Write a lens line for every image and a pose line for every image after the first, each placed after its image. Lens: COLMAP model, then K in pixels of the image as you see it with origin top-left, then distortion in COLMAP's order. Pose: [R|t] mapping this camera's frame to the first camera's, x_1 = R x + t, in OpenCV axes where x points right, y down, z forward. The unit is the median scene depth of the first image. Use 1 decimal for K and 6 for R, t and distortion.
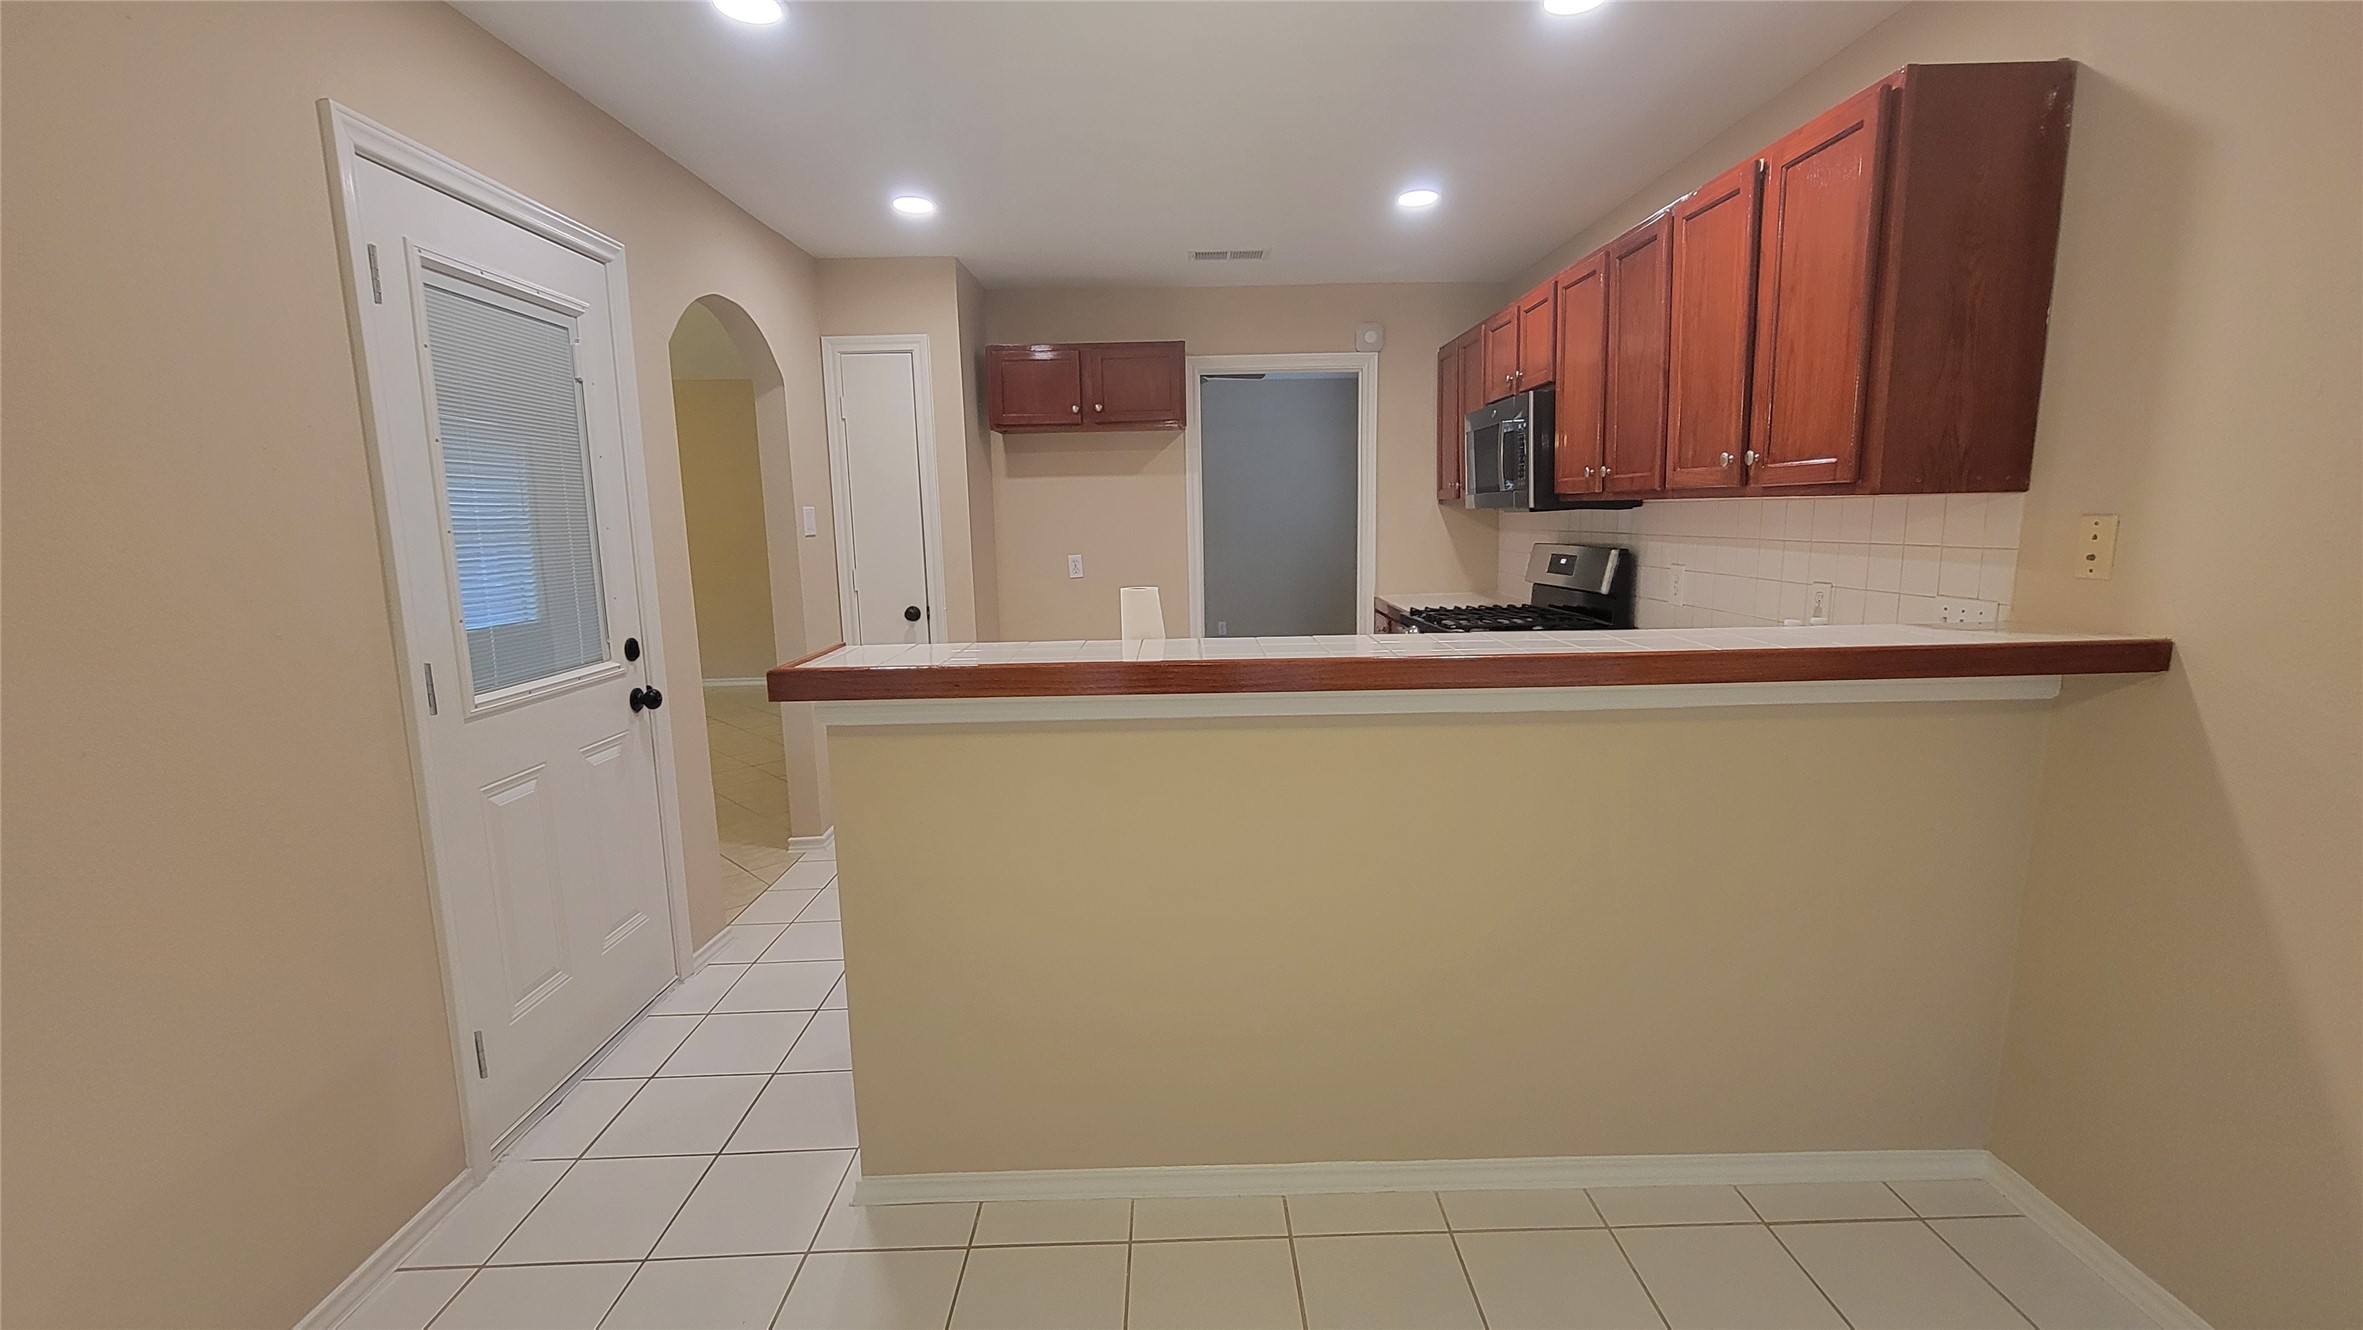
lens RADIAL K [[962.6, 0, 1182.4], [0, 962.6, 666.7], [0, 0, 1]] dist [-0.002874, -0.000721]
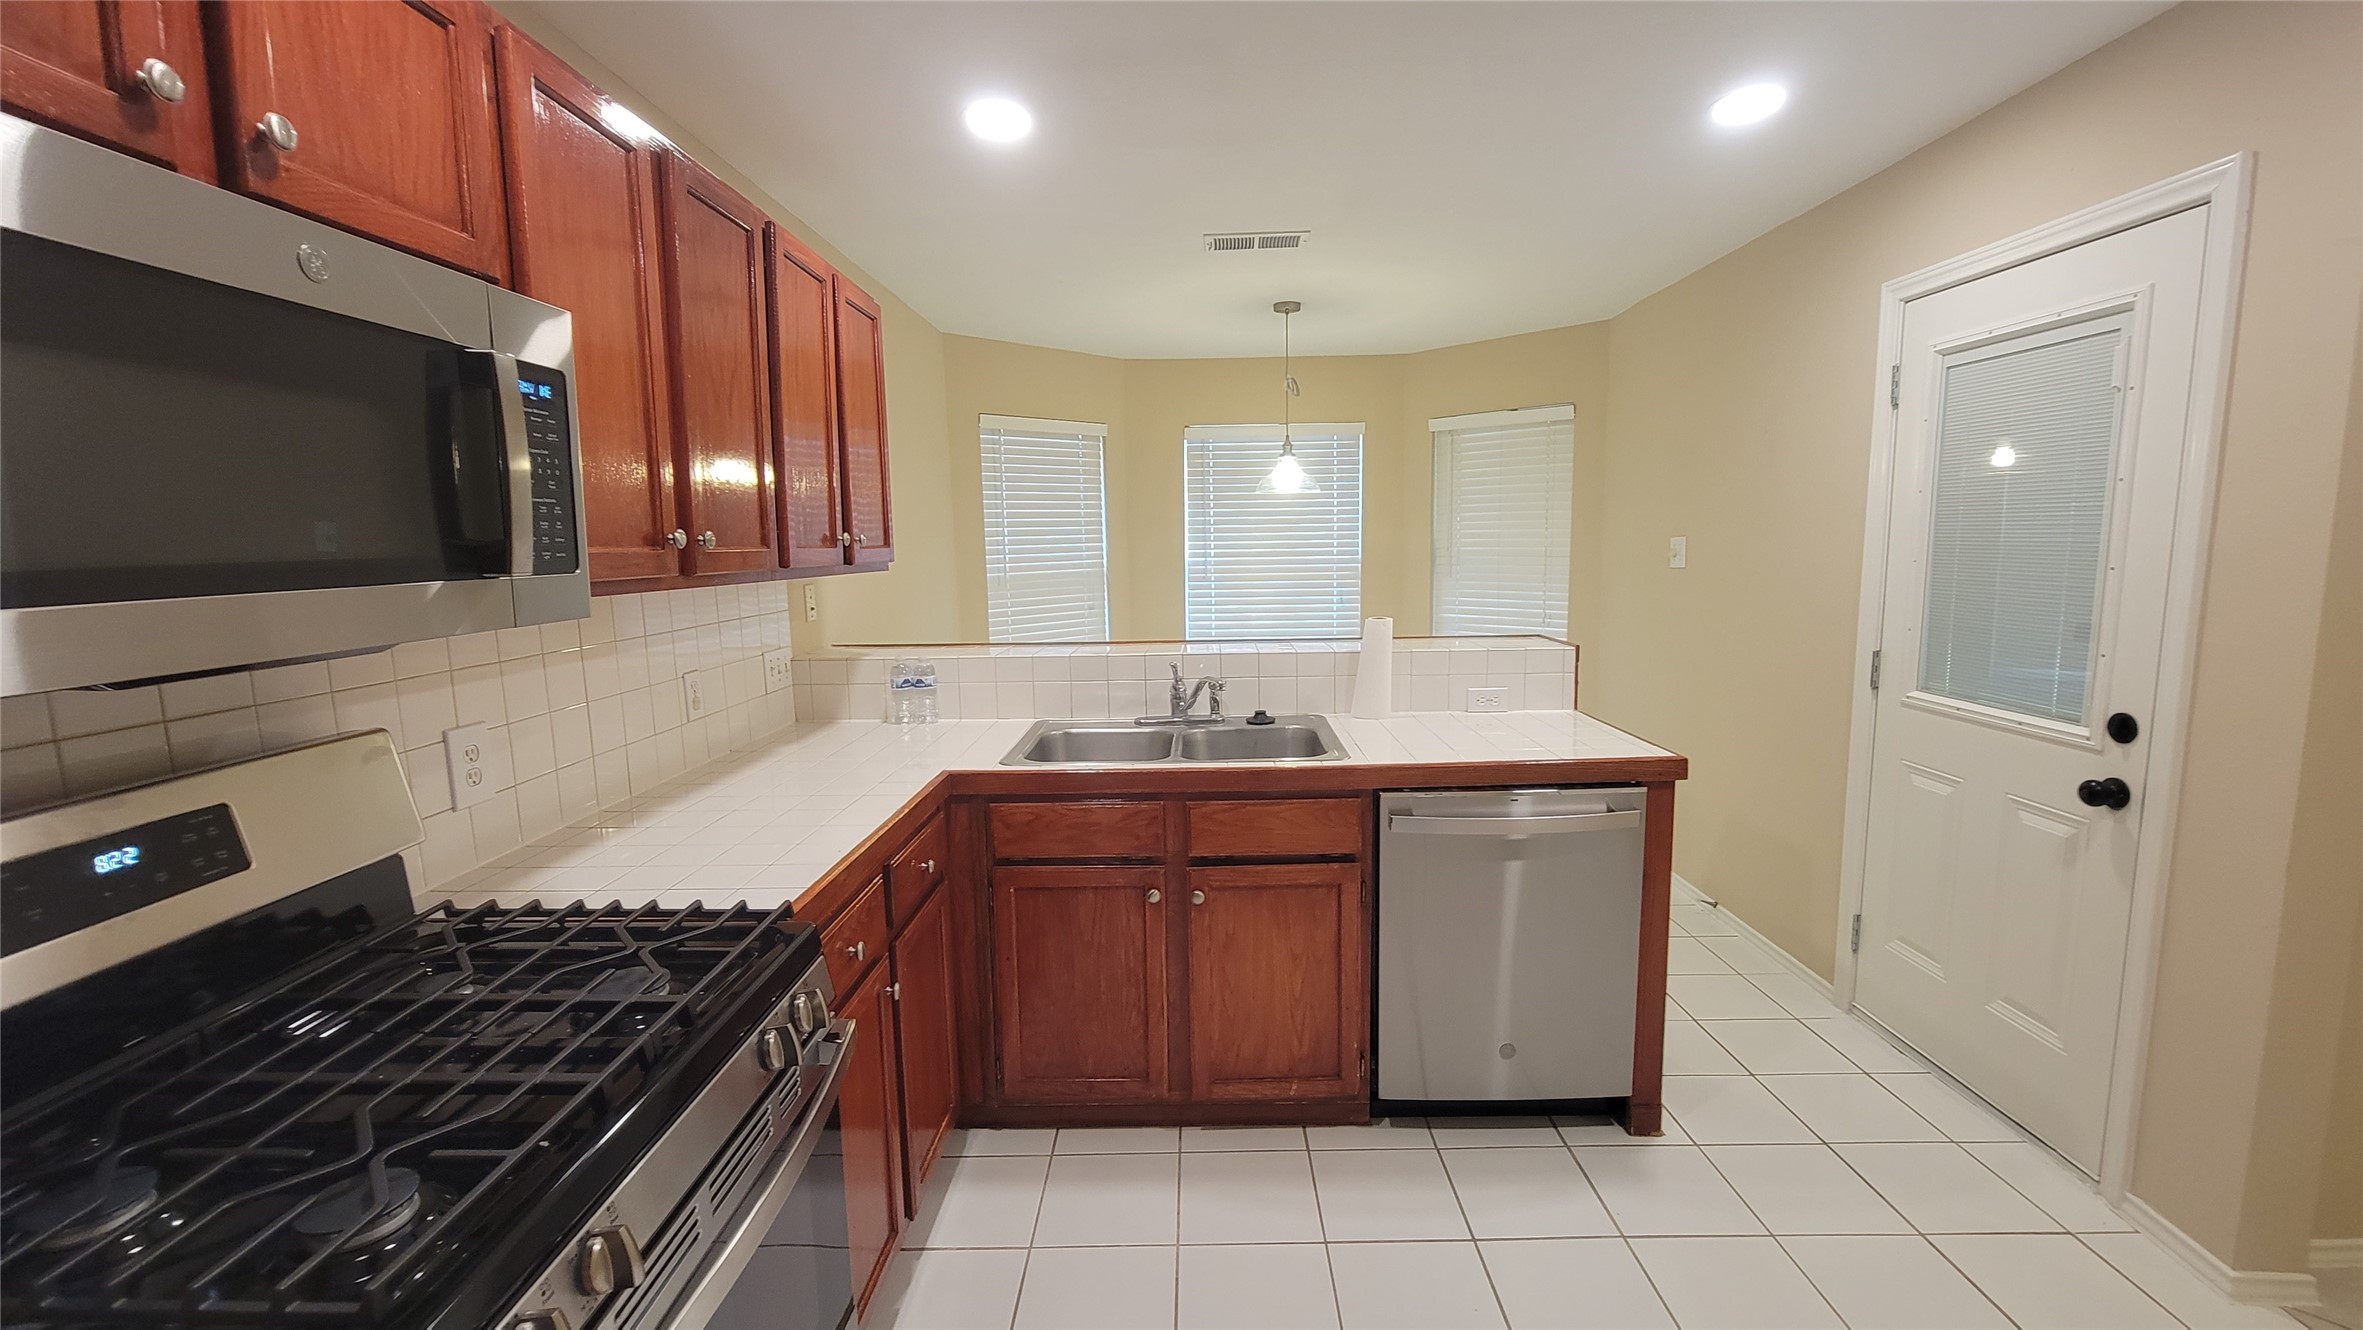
lens RADIAL K [[962.6, 0, 1183.9], [0, 962.6, 663.3], [0, 0, 1]] dist [-0.002874, -0.000721]
pose [[-0.998743, 0.032935, 0.037786, 0.155437], [0.042267, 0.958582, 0.281664, -0.353339], [-0.026944, 0.282907, -0.958769, 1.965162]]
